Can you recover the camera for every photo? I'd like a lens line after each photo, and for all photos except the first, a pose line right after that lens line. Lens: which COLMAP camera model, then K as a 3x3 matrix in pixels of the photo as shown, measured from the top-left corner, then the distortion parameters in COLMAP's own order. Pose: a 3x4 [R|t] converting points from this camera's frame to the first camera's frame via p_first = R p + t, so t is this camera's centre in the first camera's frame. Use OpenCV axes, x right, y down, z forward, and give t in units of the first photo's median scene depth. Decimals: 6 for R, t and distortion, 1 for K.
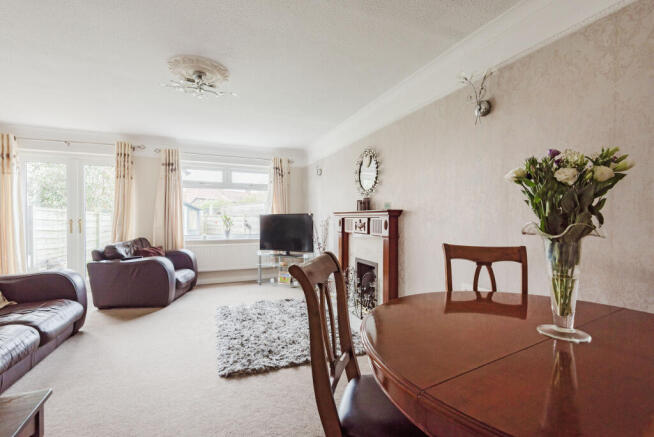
lens RADIAL K [[293.5, 0, 327.0], [0, 293.5, 218.5], [0, 0, 1]] dist [-0.000882, -0.000637]
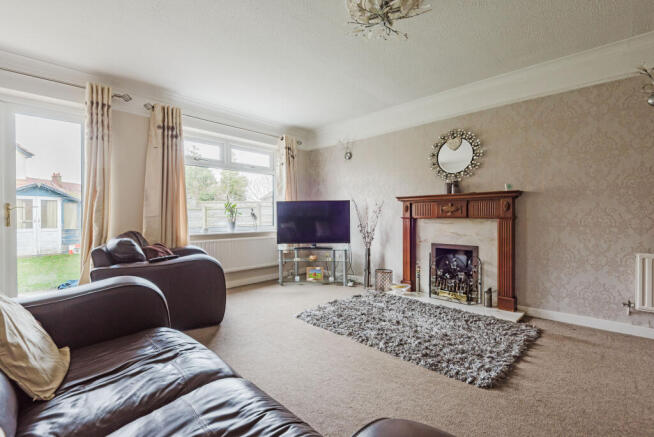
lens RADIAL K [[293.5, 0, 327.0], [0, 293.5, 218.5], [0, 0, 1]] dist [-0.000882, -0.000637]
pose [[0.923412, -0.008024, 0.383727, -0.473707], [0.005514, 0.999956, 0.007639, 0.033365], [-0.383771, -0.004938, 0.923415, 0.196454]]
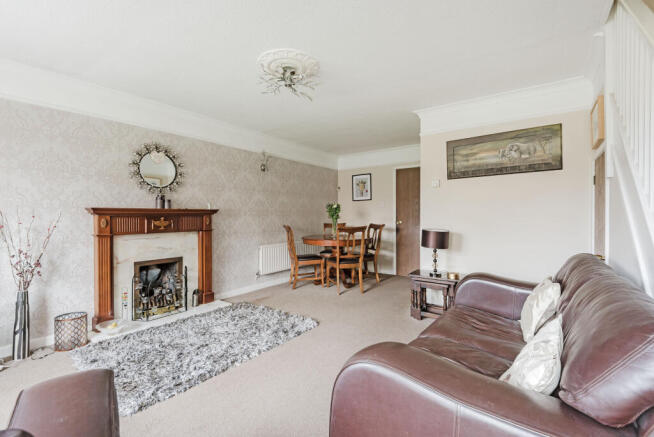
lens RADIAL K [[284.1, 0, 326.0], [0, 284.1, 224.9], [0, 0, 1]] dist [0.000022, -0.000087]
pose [[-0.501387, 0.006075, 0.865202, -0.714426], [0.037260, 0.999199, 0.014576, 0.026031], [-0.864420, 0.039545, -0.501212, 0.748178]]
